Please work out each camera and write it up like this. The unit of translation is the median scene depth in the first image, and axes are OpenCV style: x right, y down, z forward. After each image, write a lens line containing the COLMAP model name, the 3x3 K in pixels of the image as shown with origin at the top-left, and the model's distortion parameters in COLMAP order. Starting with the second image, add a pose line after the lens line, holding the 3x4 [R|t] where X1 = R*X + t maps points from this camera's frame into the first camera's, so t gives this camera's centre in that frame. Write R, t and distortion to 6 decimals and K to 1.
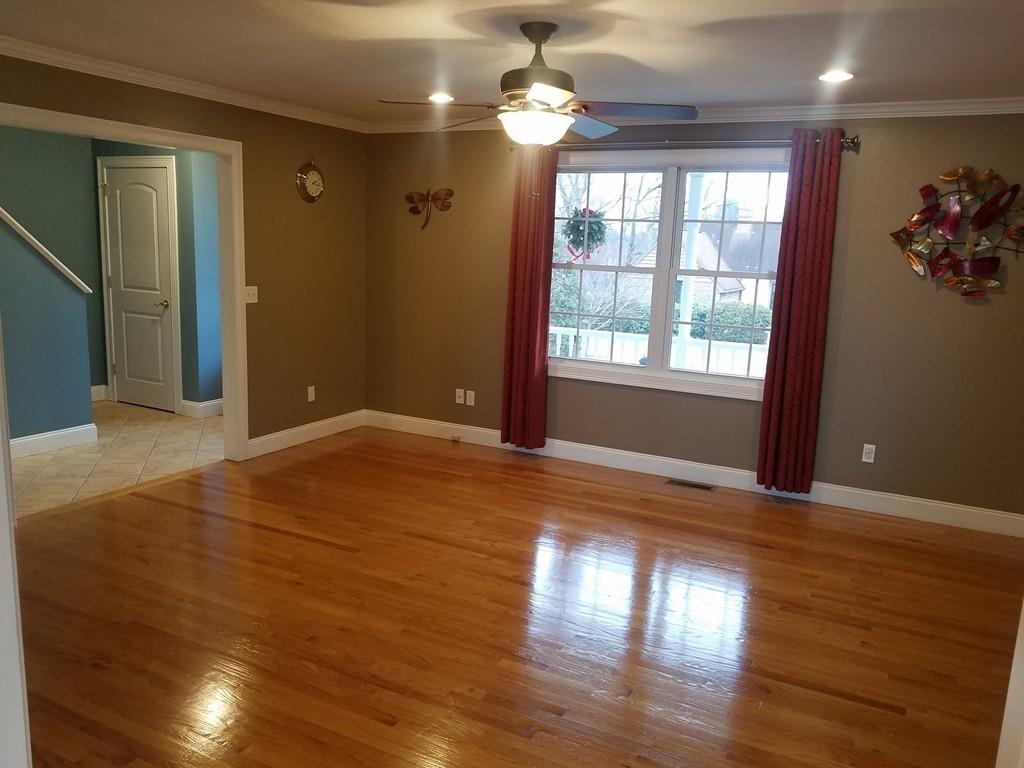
lens RADIAL K [[800.7, 0, 502.1], [0, 800.7, 390.7], [0, 0, 1]] dist [0.013840, -0.007355]
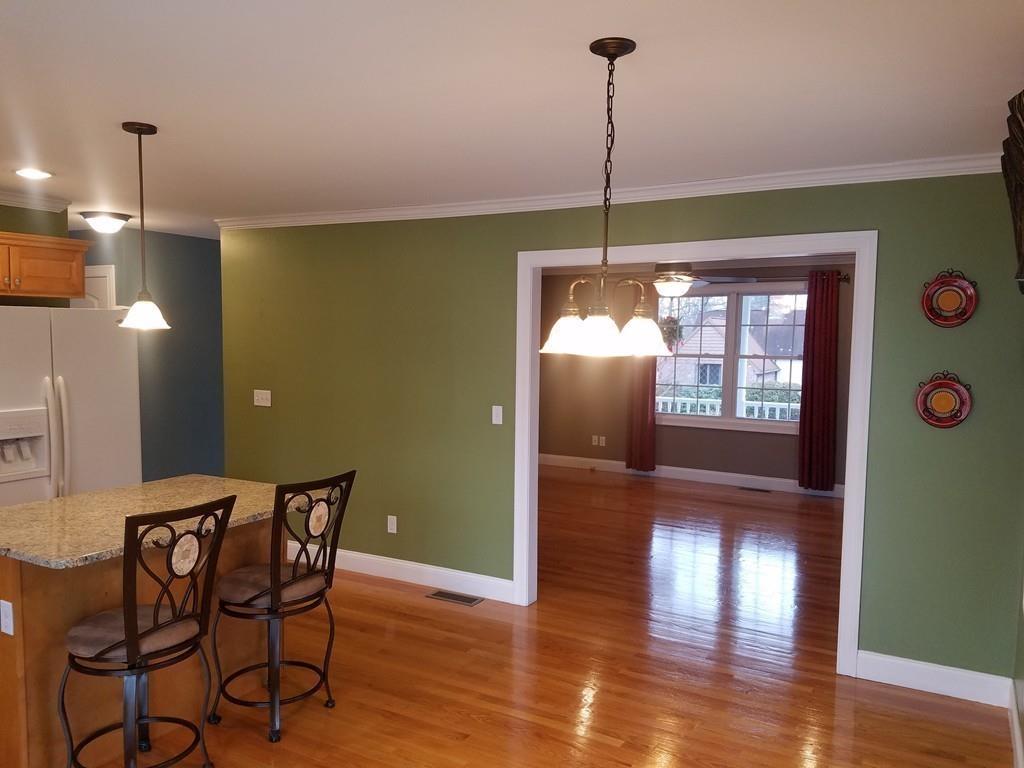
lens RADIAL K [[777.0, 0, 515.5], [0, 777.0, 391.7], [0, 0, 1]] dist [0.204000, -0.344414]
pose [[0.999307, -0.022357, -0.029755, -0.188178], [0.019045, 0.994048, -0.107270, 0.084327], [0.031976, 0.106629, 0.993785, -0.589998]]
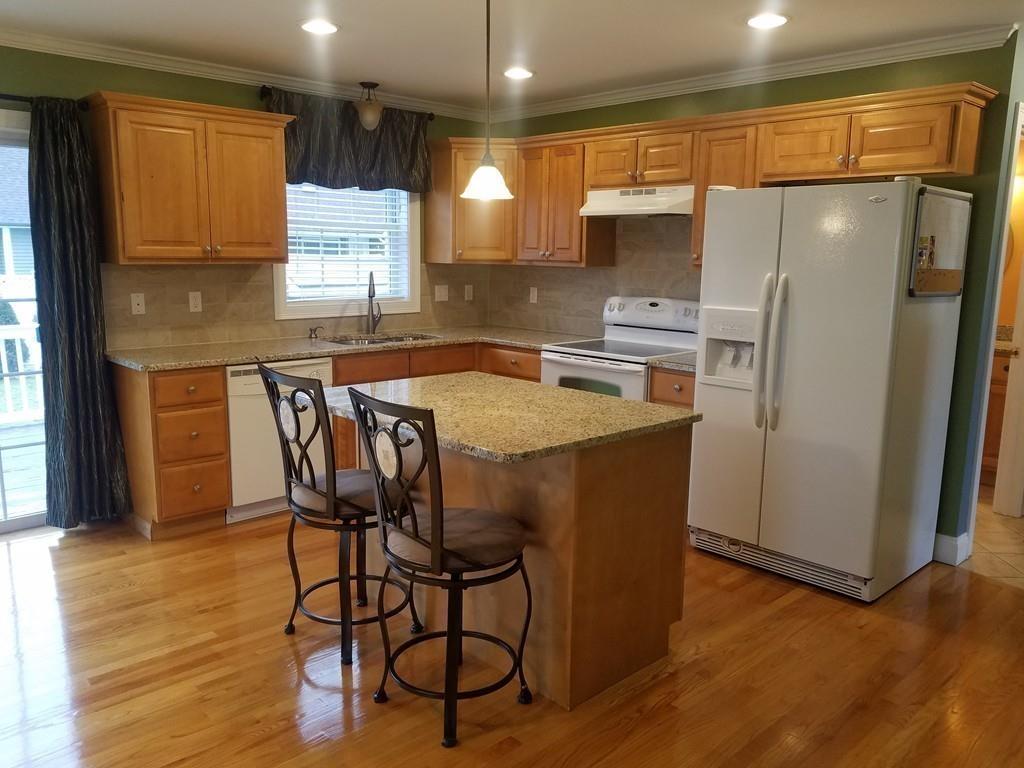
lens RADIAL K [[805.4, 0, 508.4], [0, 805.4, 393.9], [0, 0, 1]] dist [0.009884, -0.016222]
pose [[-0.314957, 0.128451, -0.940373, 0.027679], [-0.194909, 0.960928, 0.196539, -0.017872], [0.928877, 0.245189, -0.277615, 0.193787]]
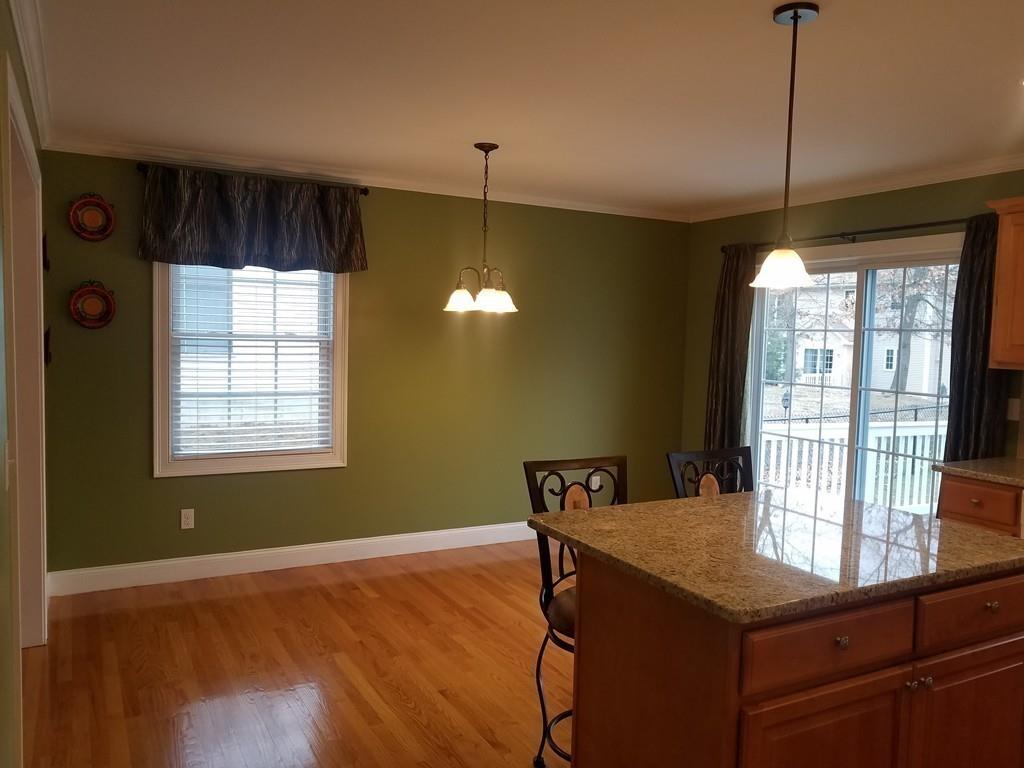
lens RADIAL K [[801.8, 0, 529.3], [0, 801.8, 390.8], [0, 0, 1]] dist [0.009936, -0.002832]
pose [[-0.839472, -0.096177, 0.534825, -0.619411], [0.041915, 0.969820, 0.240193, -0.091854], [-0.541785, 0.224052, -0.810105, 0.456710]]
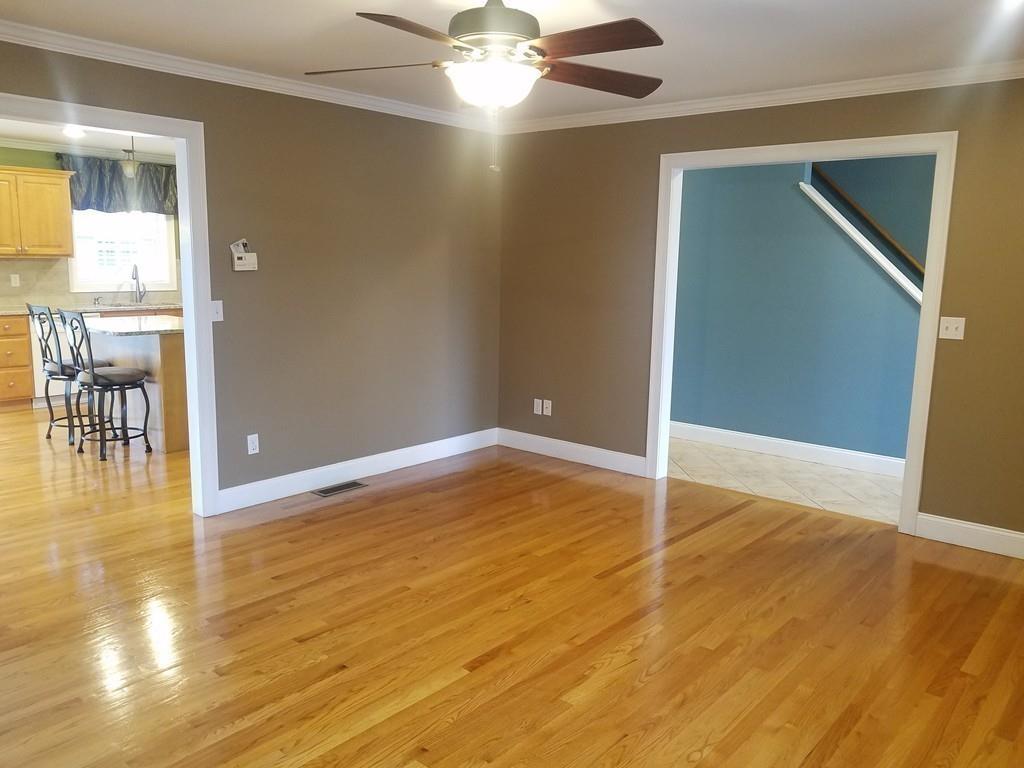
lens RADIAL K [[805.4, 0, 508.4], [0, 805.4, 393.9], [0, 0, 1]] dist [0.009884, -0.016222]
pose [[-0.216830, 0.124569, -0.968229, 0.539914], [-0.203609, 0.964241, 0.169653, -0.106239], [0.954740, 0.233926, -0.183713, 0.772220]]
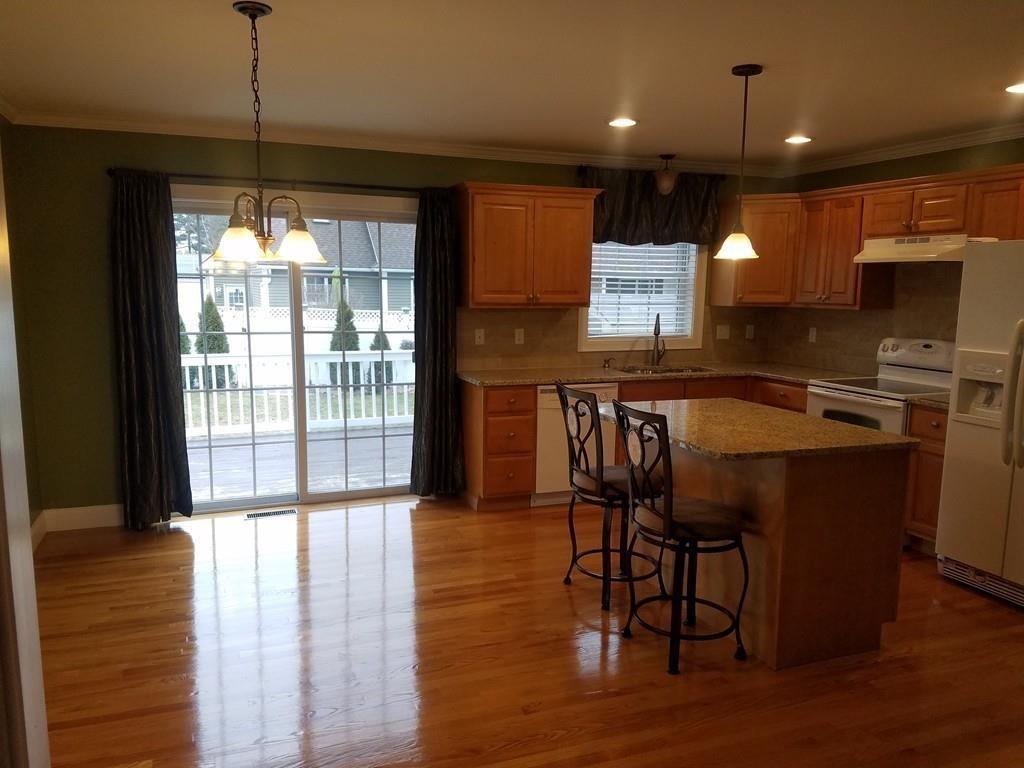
lens RADIAL K [[781.8, 0, 509.7], [0, 781.8, 402.5], [0, 0, 1]] dist [0.268542, -0.517777]
pose [[-0.650765, 0.071054, -0.755947, 0.155170], [-0.169615, 0.956848, 0.235952, -0.045799], [0.740092, 0.281770, -0.610631, 0.305813]]
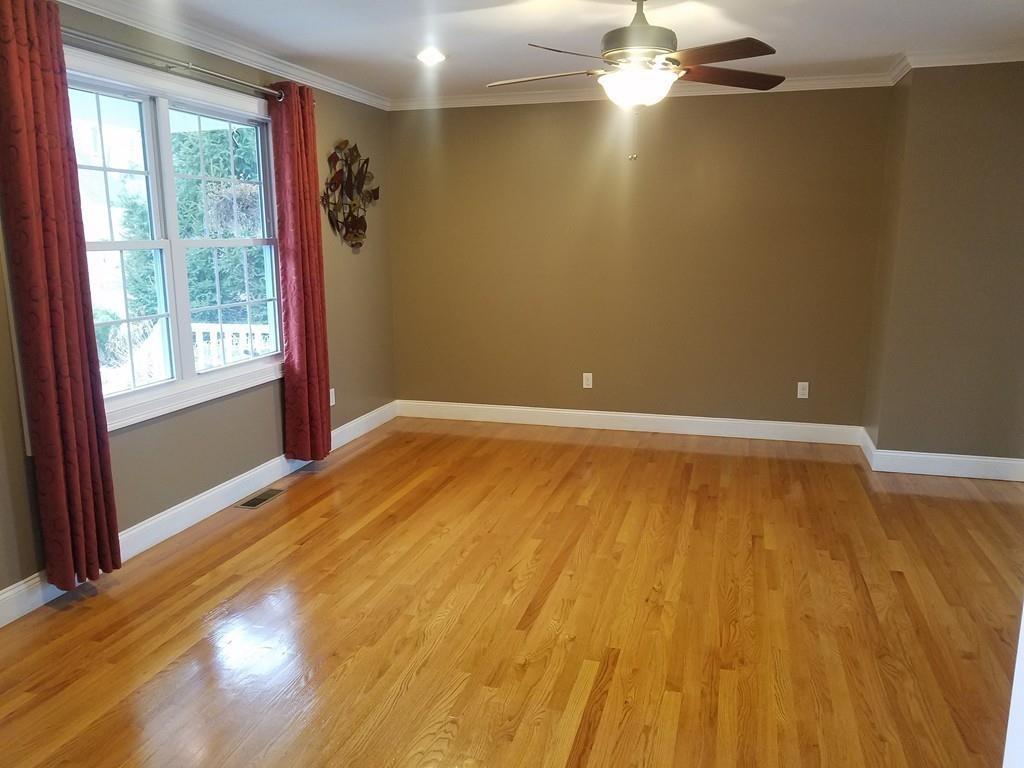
lens RADIAL K [[800.7, 0, 502.1], [0, 800.7, 390.7], [0, 0, 1]] dist [0.013840, -0.007355]
pose [[-0.198955, -0.229284, 0.952809, -0.592492], [0.175312, 0.948236, 0.264790, -0.167071], [-0.964200, 0.219720, -0.148461, 0.868483]]
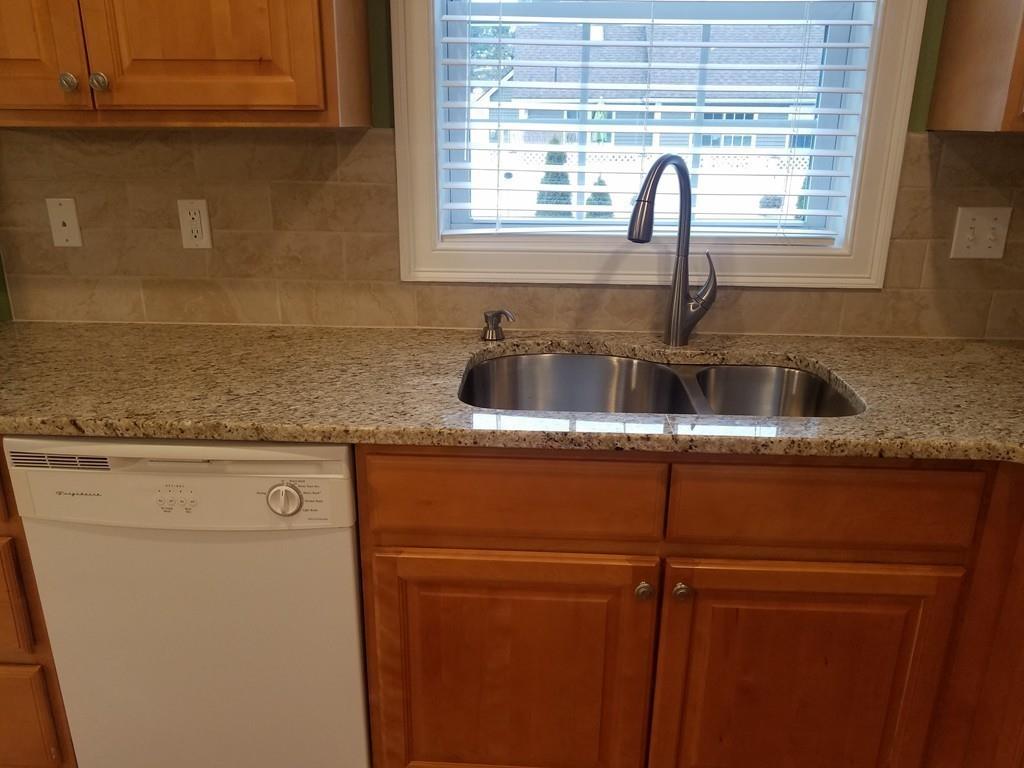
lens RADIAL K [[800.7, 0, 502.1], [0, 800.7, 390.7], [0, 0, 1]] dist [0.013840, -0.007355]
pose [[-0.908170, 0.095012, -0.407677, -0.652950], [-0.111777, 0.883495, 0.454909, 0.010319], [0.403403, 0.458703, -0.791743, -0.008518]]
